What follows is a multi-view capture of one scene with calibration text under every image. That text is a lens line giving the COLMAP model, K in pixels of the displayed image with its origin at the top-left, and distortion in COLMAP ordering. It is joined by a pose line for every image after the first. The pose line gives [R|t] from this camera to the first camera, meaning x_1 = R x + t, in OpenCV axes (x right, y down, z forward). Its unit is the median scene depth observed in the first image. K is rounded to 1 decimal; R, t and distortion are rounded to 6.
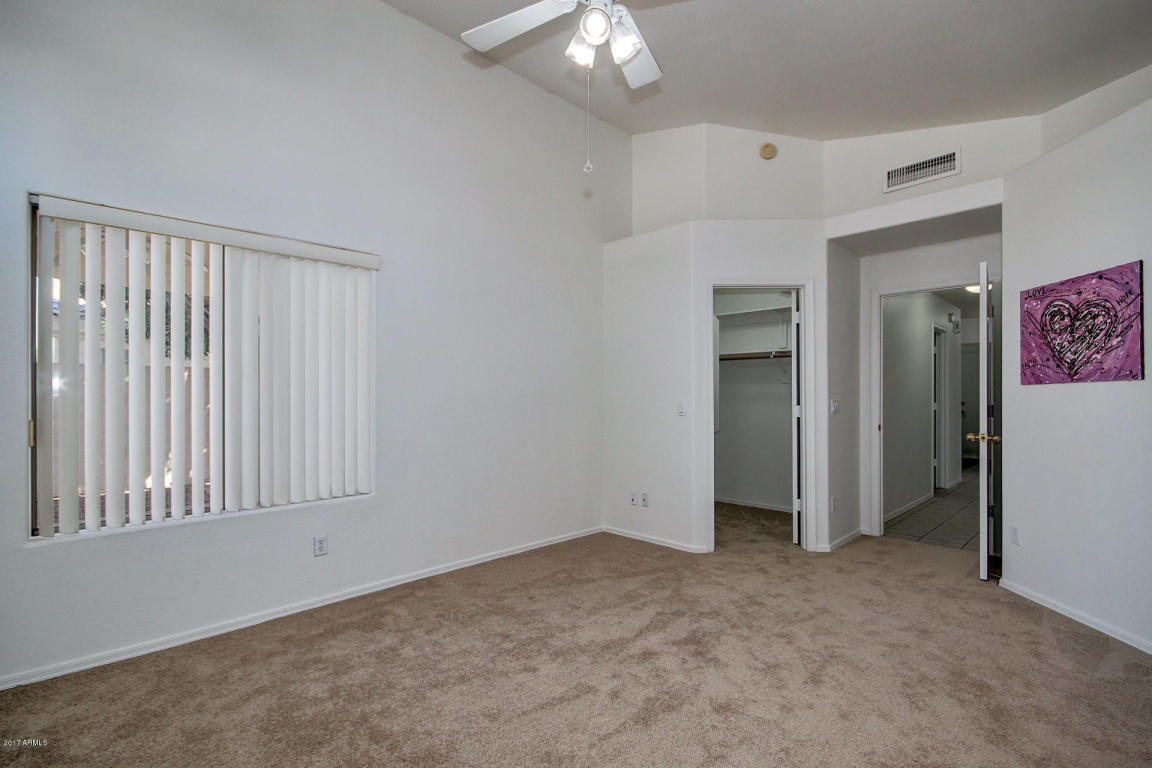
lens RADIAL K [[535.8, 0, 576.9], [0, 535.8, 390.1], [0, 0, 1]] dist [0.008301, -0.004988]
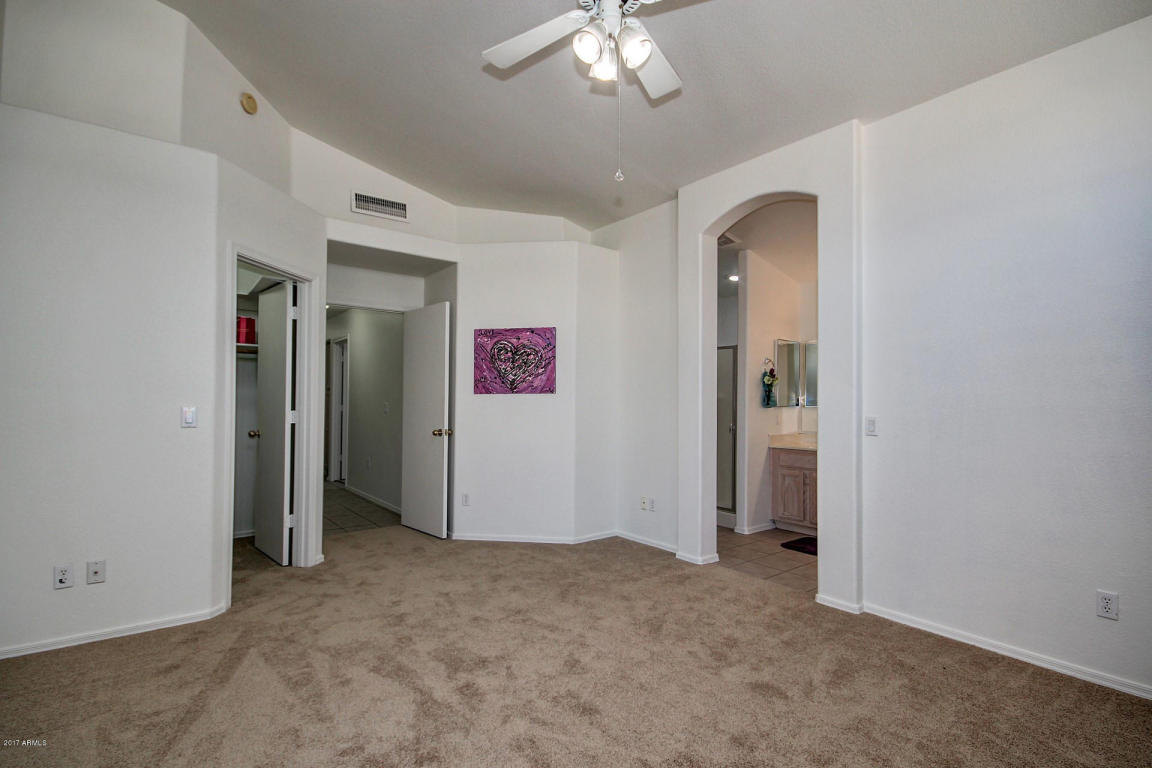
lens RADIAL K [[535.8, 0, 575.8], [0, 535.8, 393.1], [0, 0, 1]] dist [0.008301, -0.004988]
pose [[0.106033, 0.021321, 0.994134, -0.609638], [-0.019660, 0.999620, -0.019342, 0.011226], [-0.994168, -0.017493, 0.106412, 0.606882]]
